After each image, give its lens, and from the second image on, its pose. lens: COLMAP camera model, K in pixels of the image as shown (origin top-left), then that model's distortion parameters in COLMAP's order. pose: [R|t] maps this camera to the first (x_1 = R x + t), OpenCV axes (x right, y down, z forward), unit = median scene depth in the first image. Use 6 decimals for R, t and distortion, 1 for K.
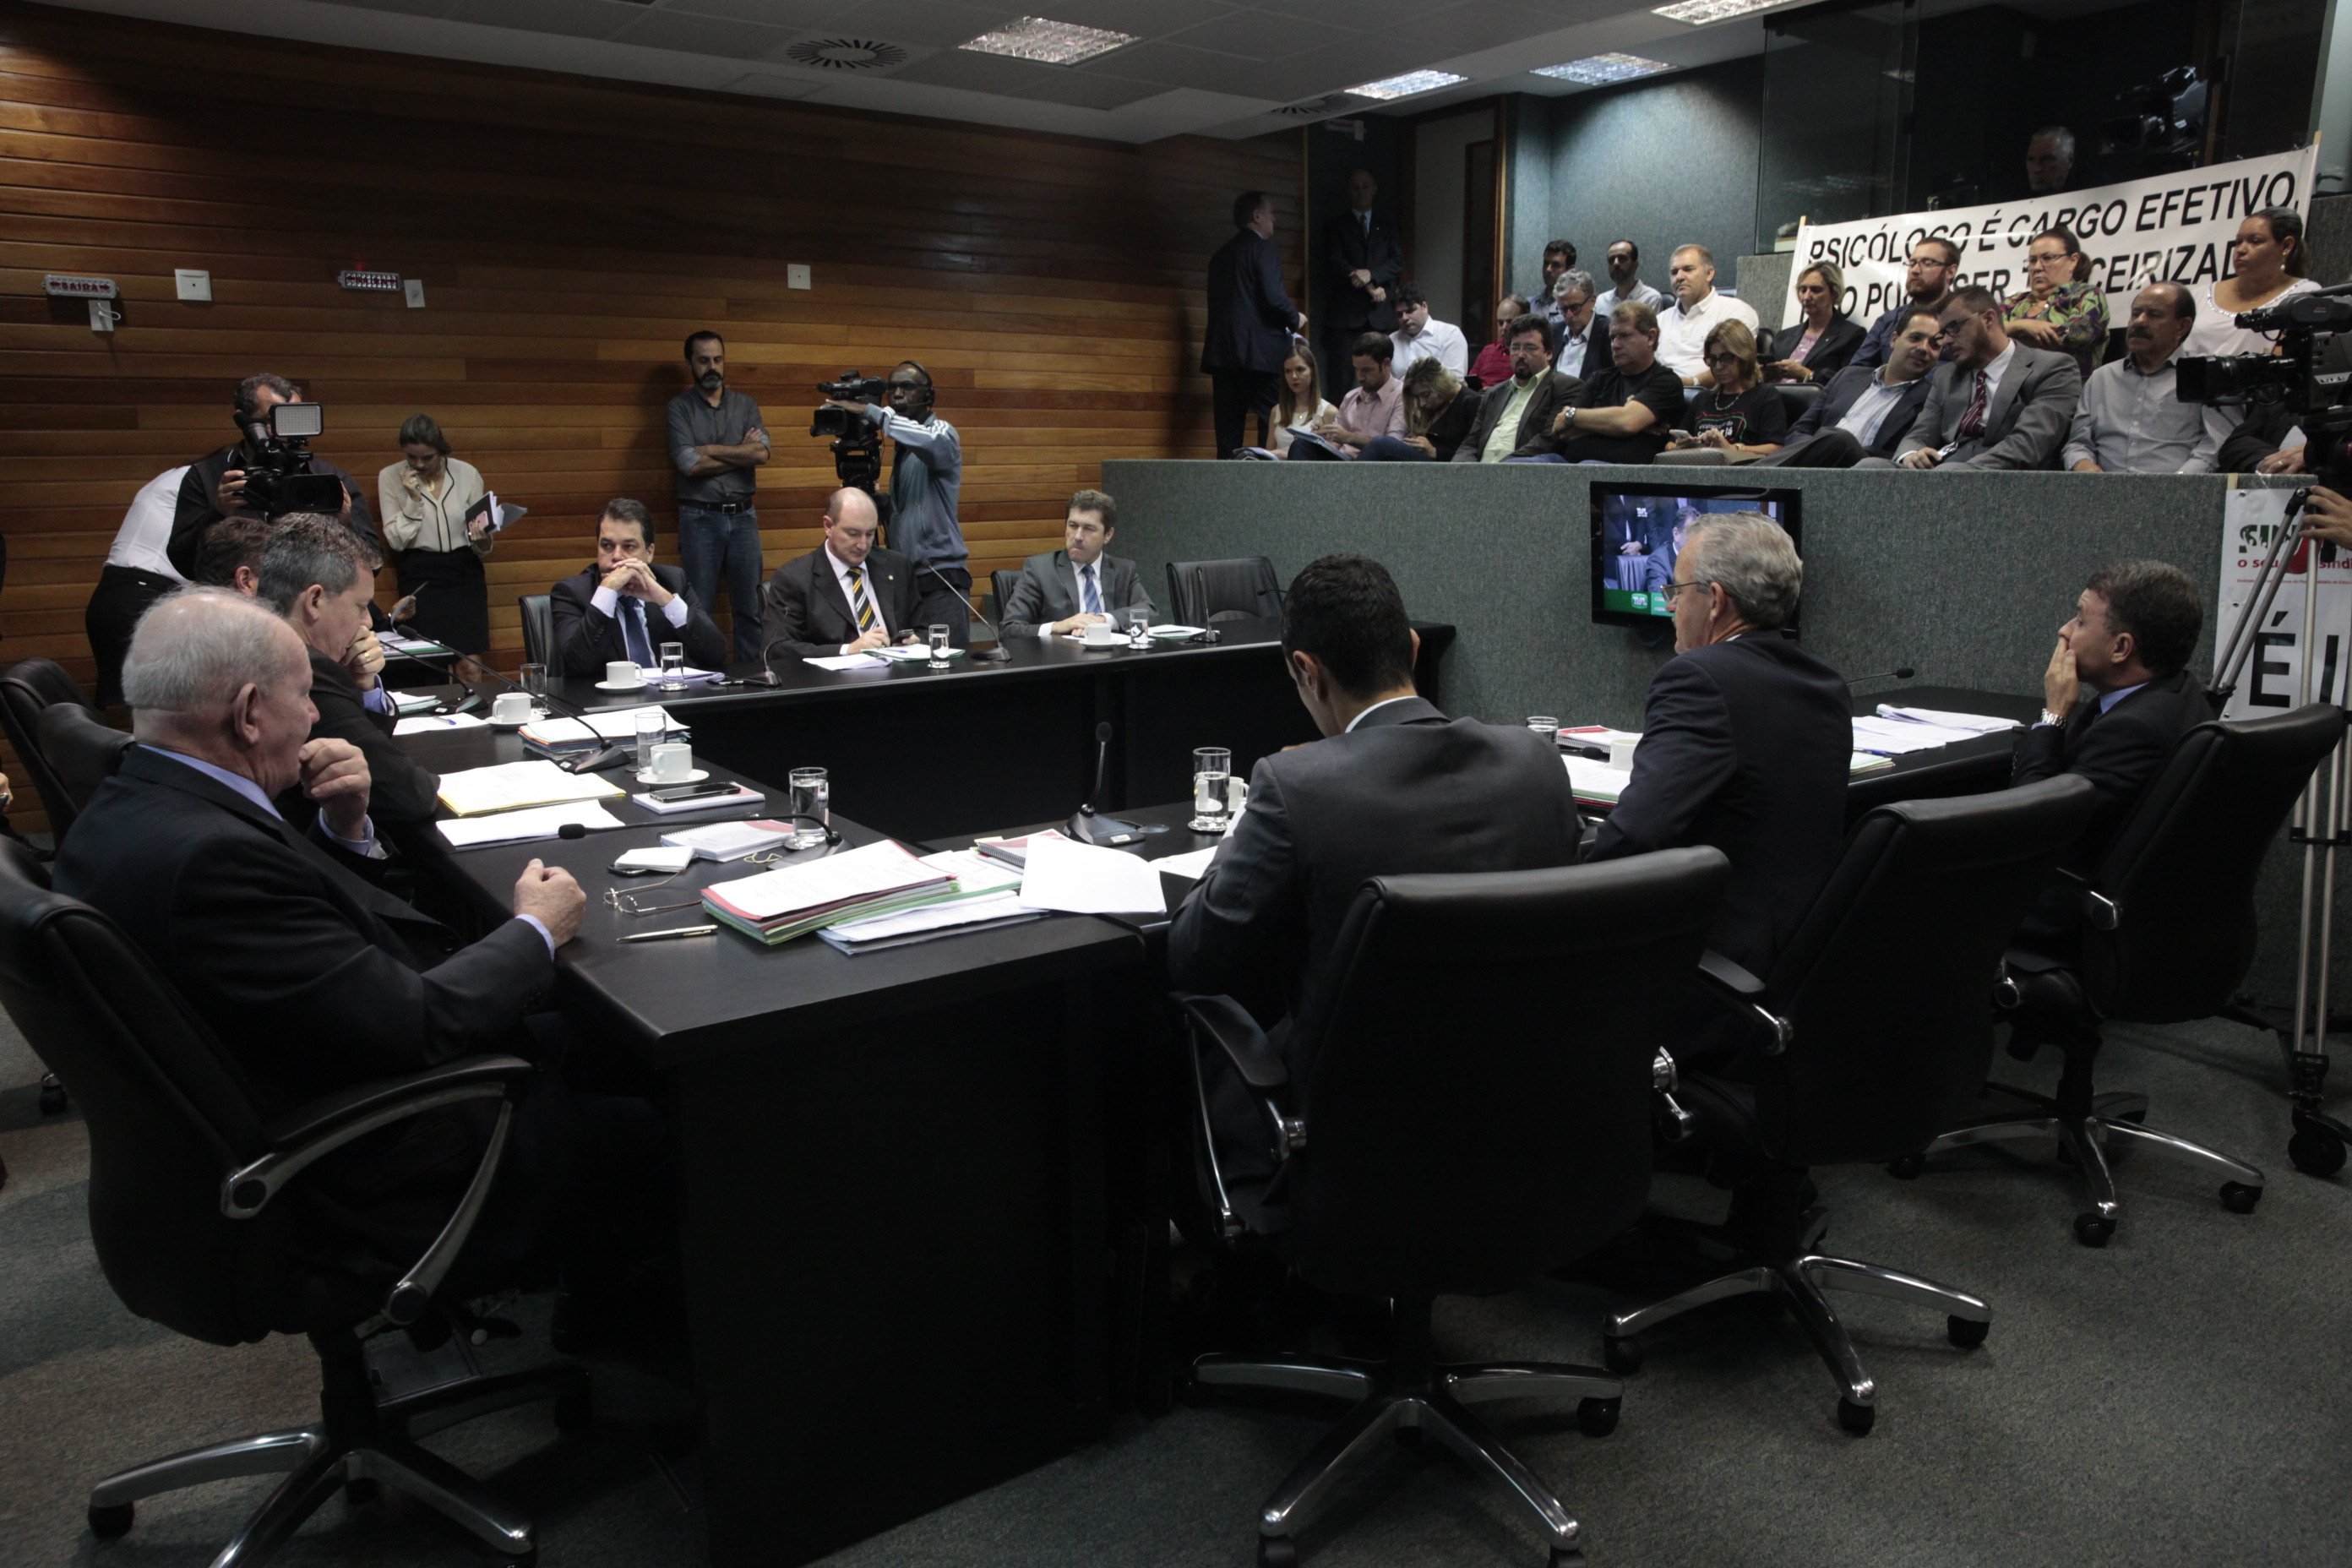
lens RADIAL K [[1647.3, 0, 1184.9], [0, 1647.3, 789.3], [0, 0, 1]] dist [-0.093541, 0.066633]
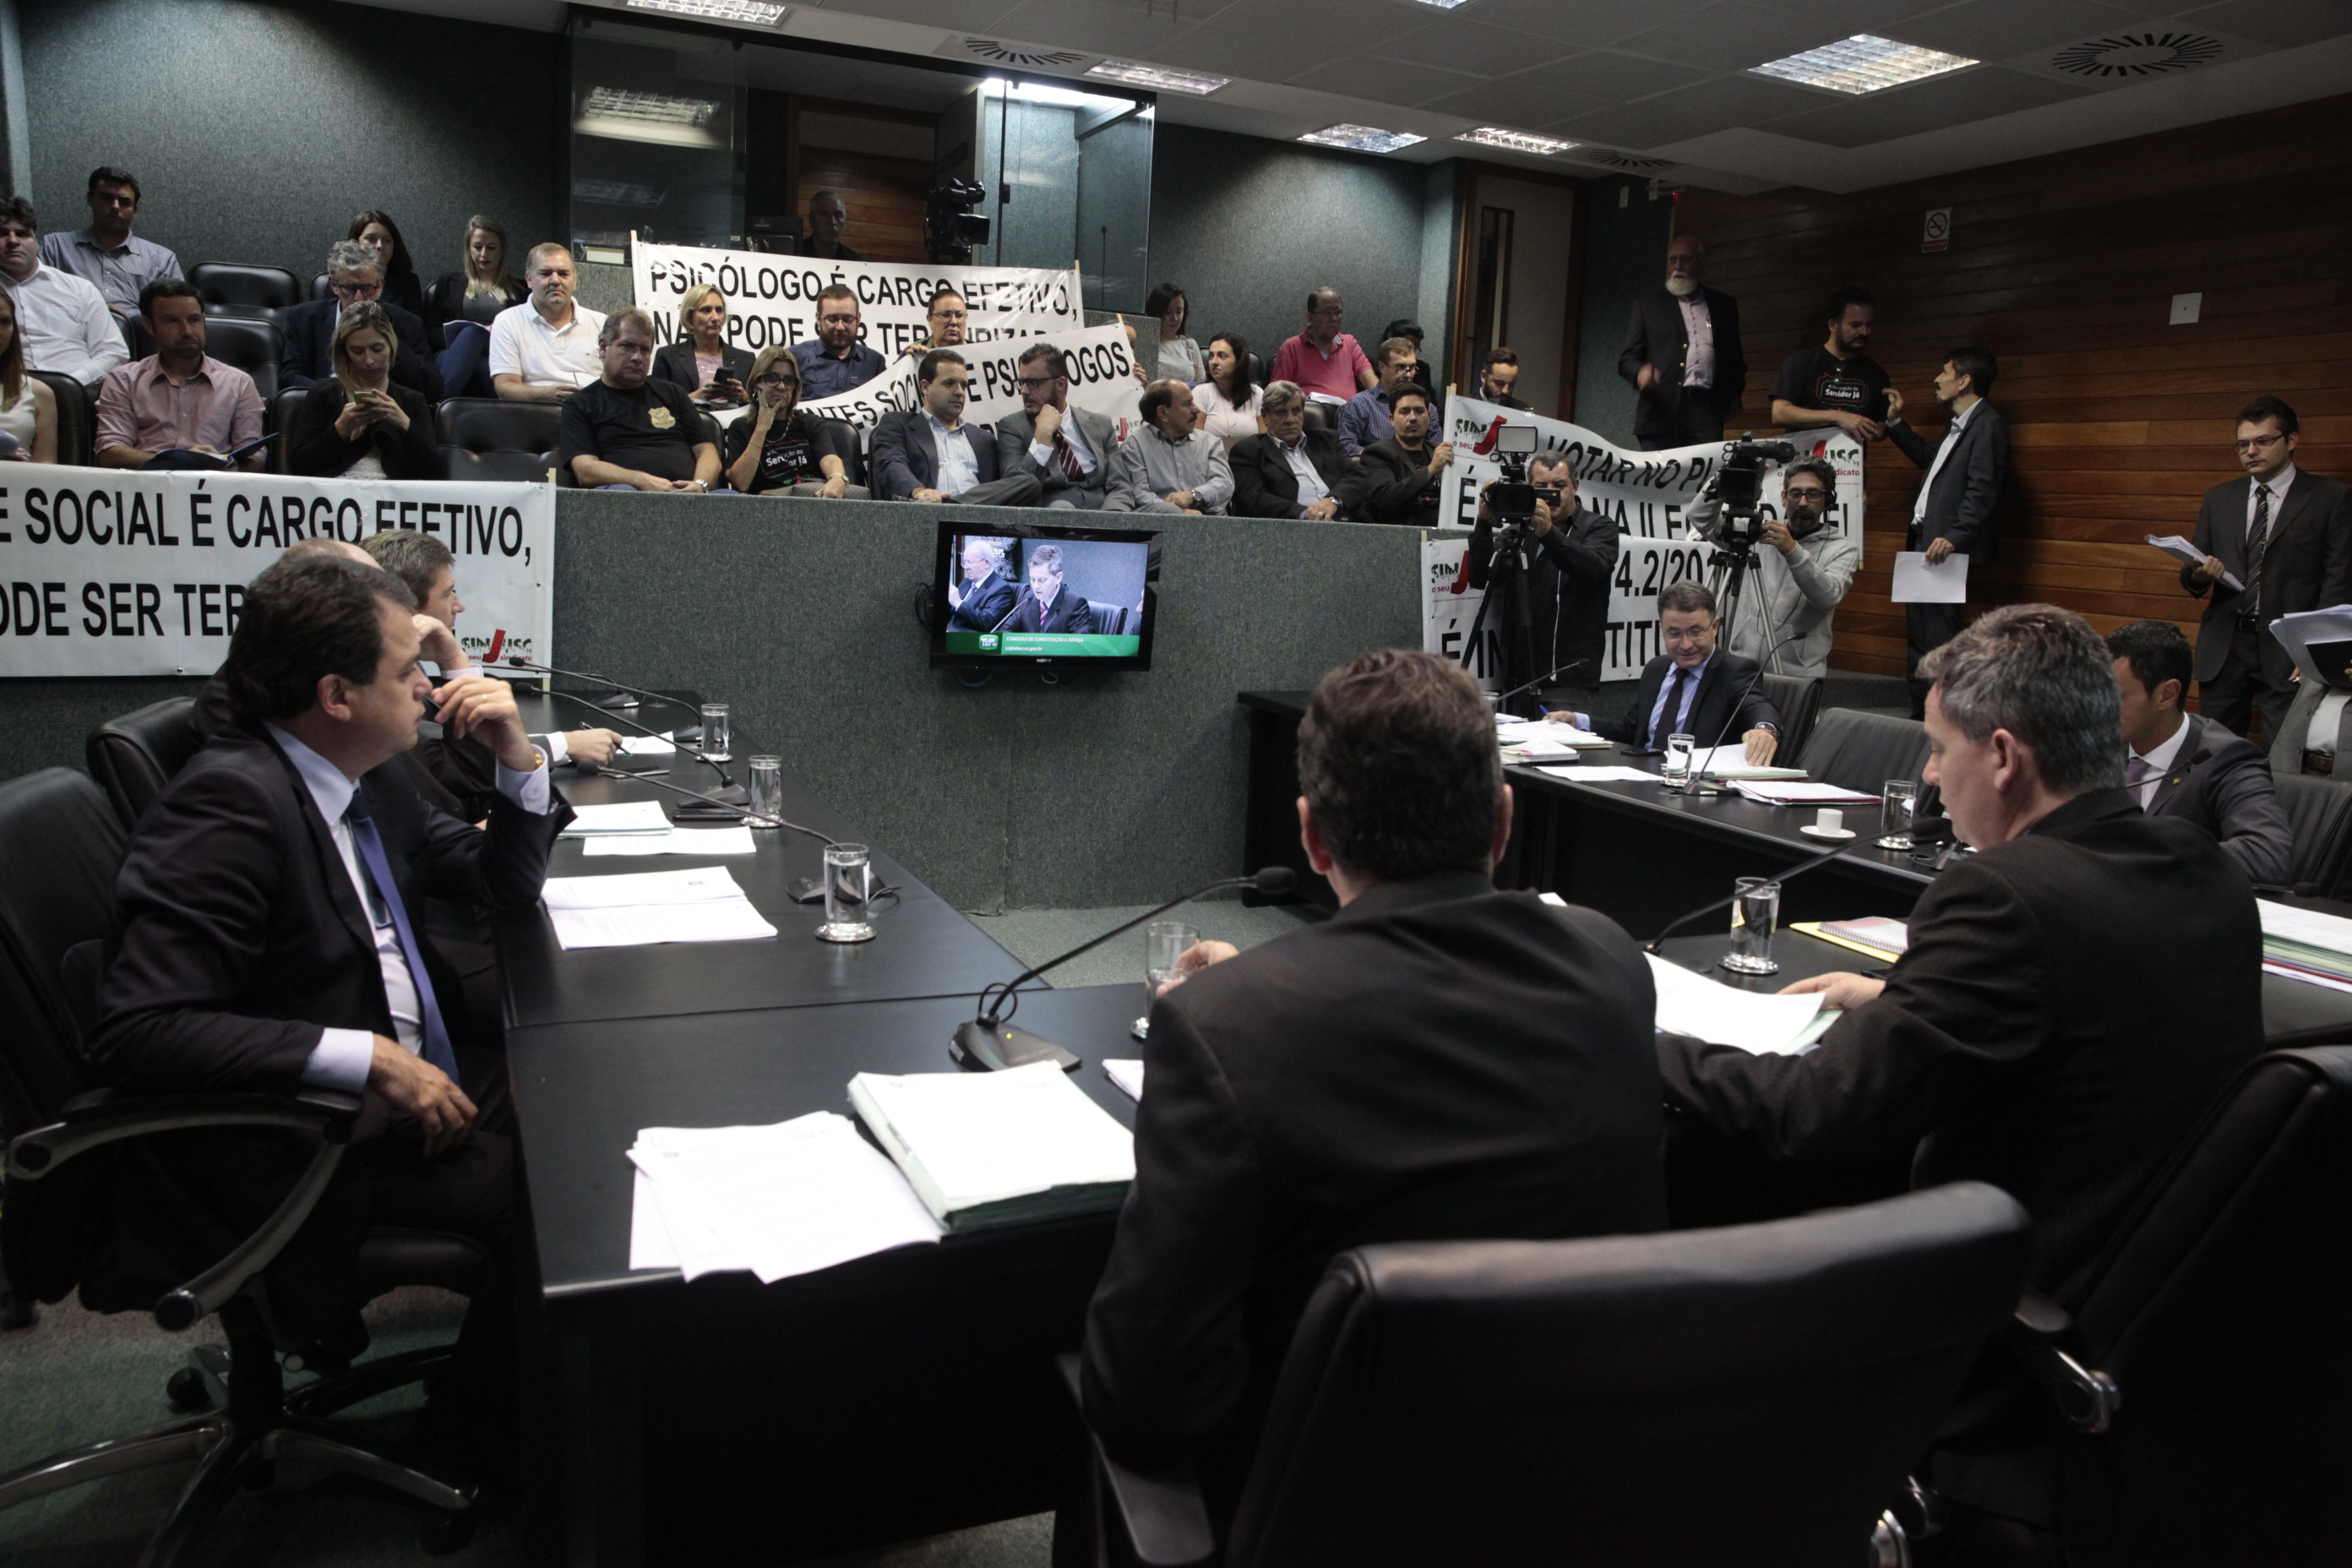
lens RADIAL K [[1647.3, 0, 1169.5], [0, 1647.3, 795.6], [0, 0, 1]] dist [-0.093541, 0.066633]
pose [[0.198767, -0.154981, 0.967715, -0.609971], [0.150226, 0.980566, 0.126183, -0.119709], [-0.968465, 0.120294, 0.218186, 0.616563]]
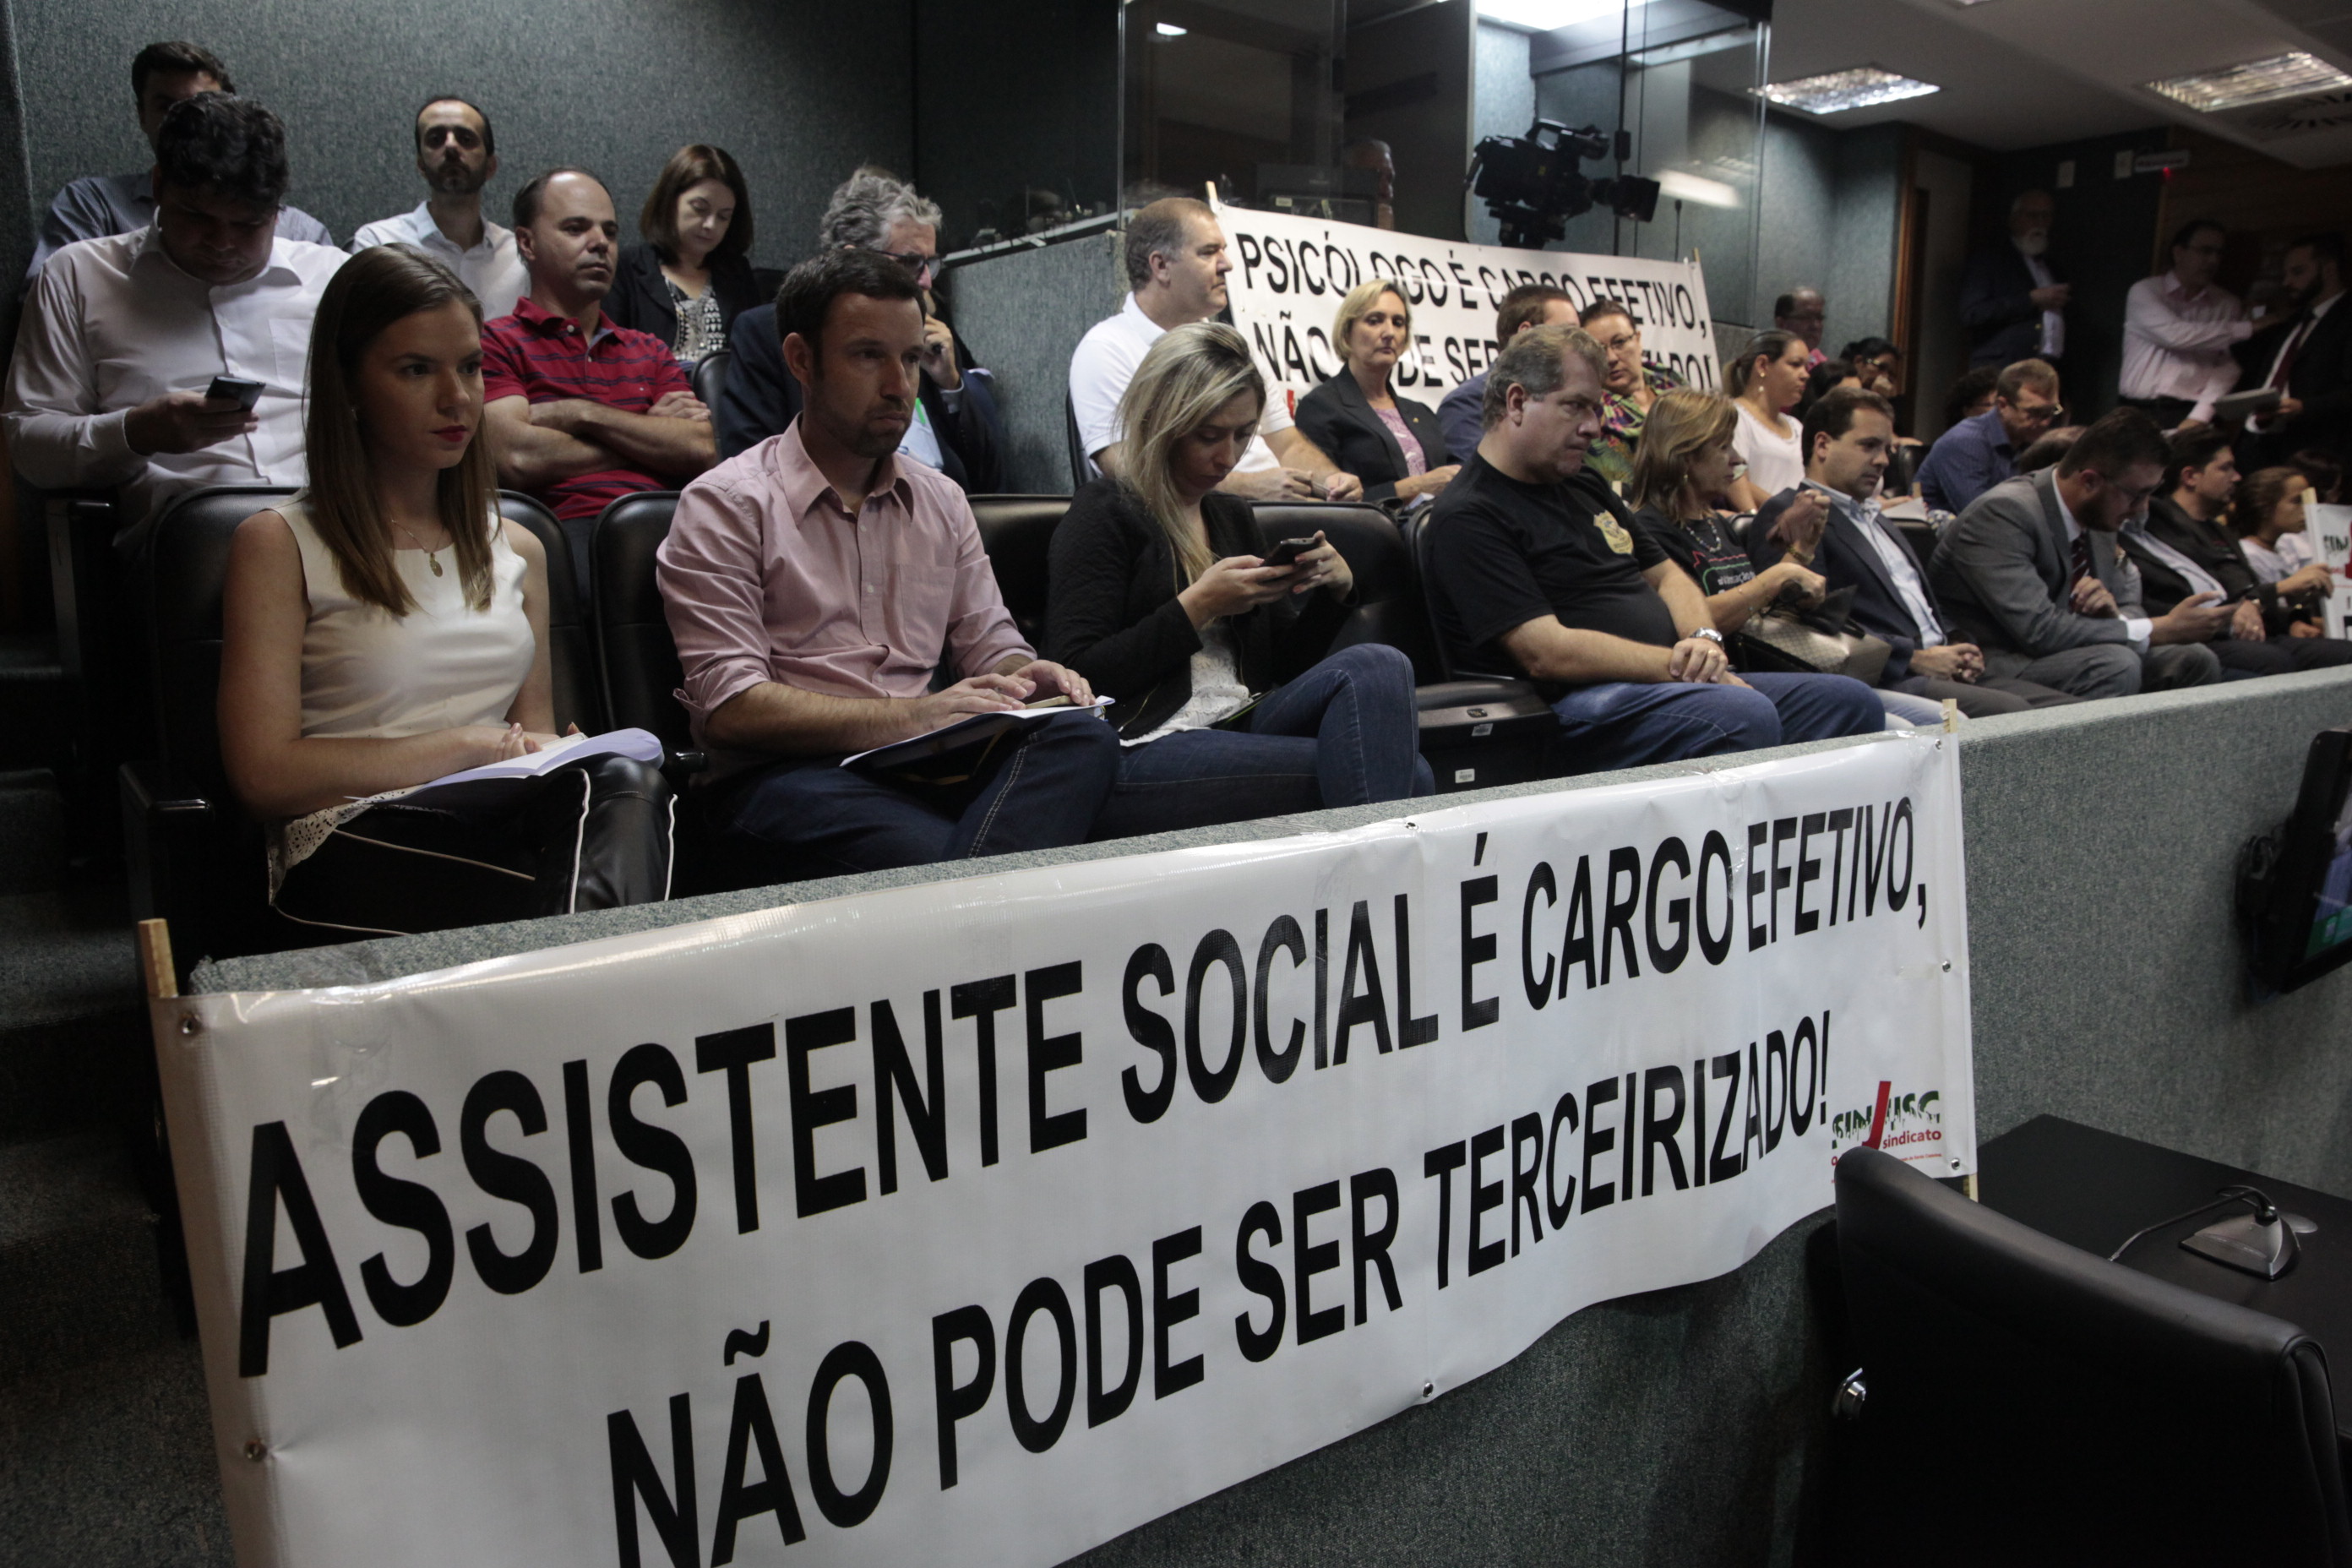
lens RADIAL K [[1647.3, 0, 1213.6], [0, 1647.3, 792.1], [0, 0, 1]] dist [-0.093541, 0.066633]
pose [[-0.040213, -0.161165, 0.986108, -0.213074], [0.193084, 0.967051, 0.165924, -0.292536], [-0.980358, 0.197073, -0.007769, 1.230233]]
